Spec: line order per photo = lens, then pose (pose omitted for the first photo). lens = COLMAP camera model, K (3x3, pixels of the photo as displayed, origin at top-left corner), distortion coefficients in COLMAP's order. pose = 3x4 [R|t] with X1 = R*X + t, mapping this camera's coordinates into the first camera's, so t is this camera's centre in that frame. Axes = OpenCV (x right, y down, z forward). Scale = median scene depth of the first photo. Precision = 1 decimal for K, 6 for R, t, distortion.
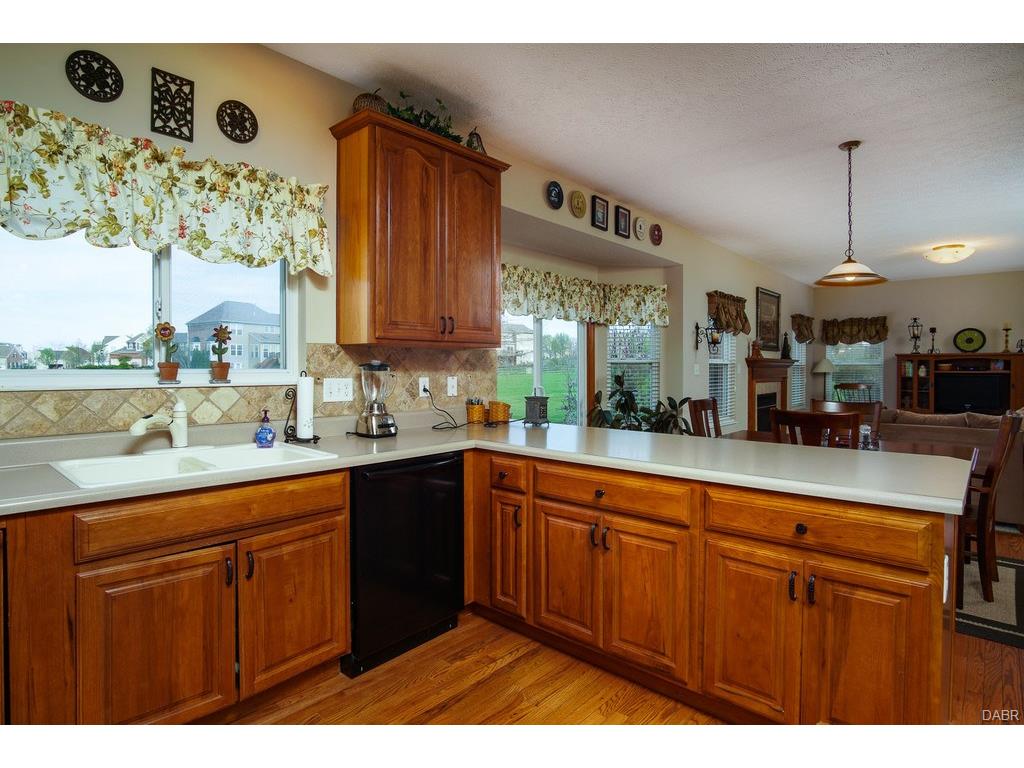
lens RADIAL K [[550.1, 0, 510.1], [0, 550.1, 376.1], [0, 0, 1]] dist [-0.029219, 0.005039]
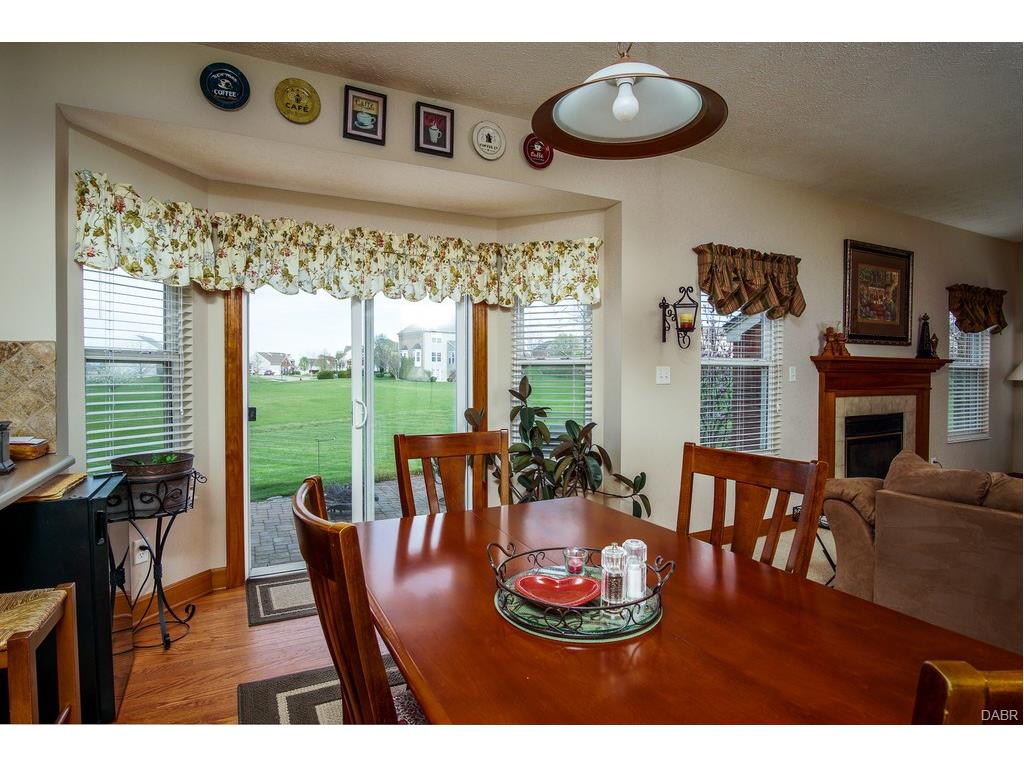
lens RADIAL K [[550.1, 0, 506.7], [0, 550.1, 383.4], [0, 0, 1]] dist [-0.029219, 0.005039]
pose [[0.933083, 0.007019, -0.359593, 0.415507], [-0.005666, 0.999972, 0.004815, -0.004953], [0.359617, -0.002455, 0.933097, 0.390754]]
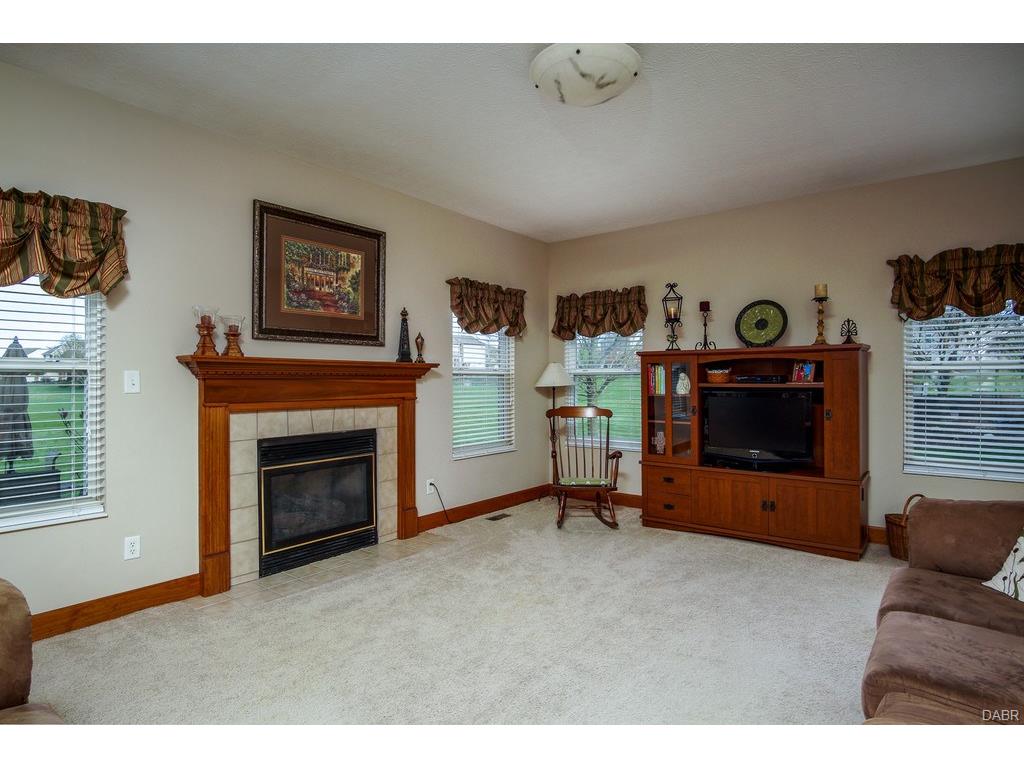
lens RADIAL K [[550.1, 0, 510.1], [0, 550.1, 382.7], [0, 0, 1]] dist [-0.029219, 0.005039]
pose [[0.998466, -0.005324, 0.055118, 0.833826], [0.005941, 0.999921, -0.011043, -0.008223], [-0.055055, 0.011353, 0.998419, 0.707750]]
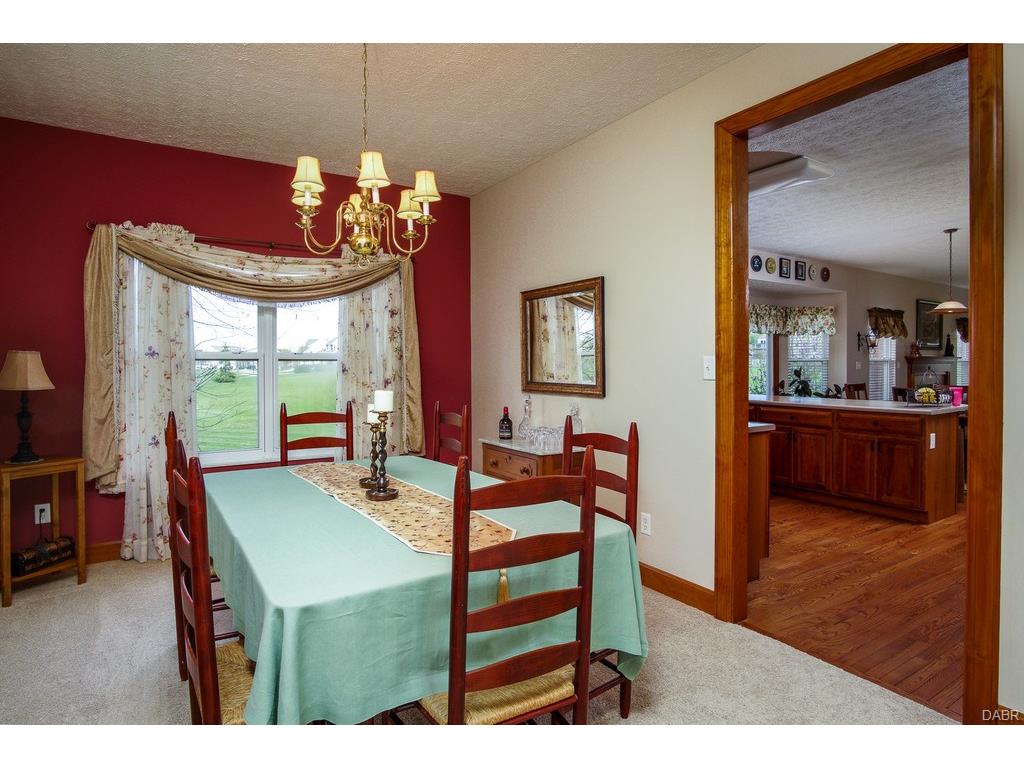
lens RADIAL K [[550.1, 0, 503.0], [0, 550.1, 376.1], [0, 0, 1]] dist [-0.029219, 0.005039]
pose [[0.958099, -0.000391, -0.286435, -0.132855], [0.001925, 0.999985, 0.005075, 0.006678], [0.286429, -0.005414, 0.958086, -0.600456]]
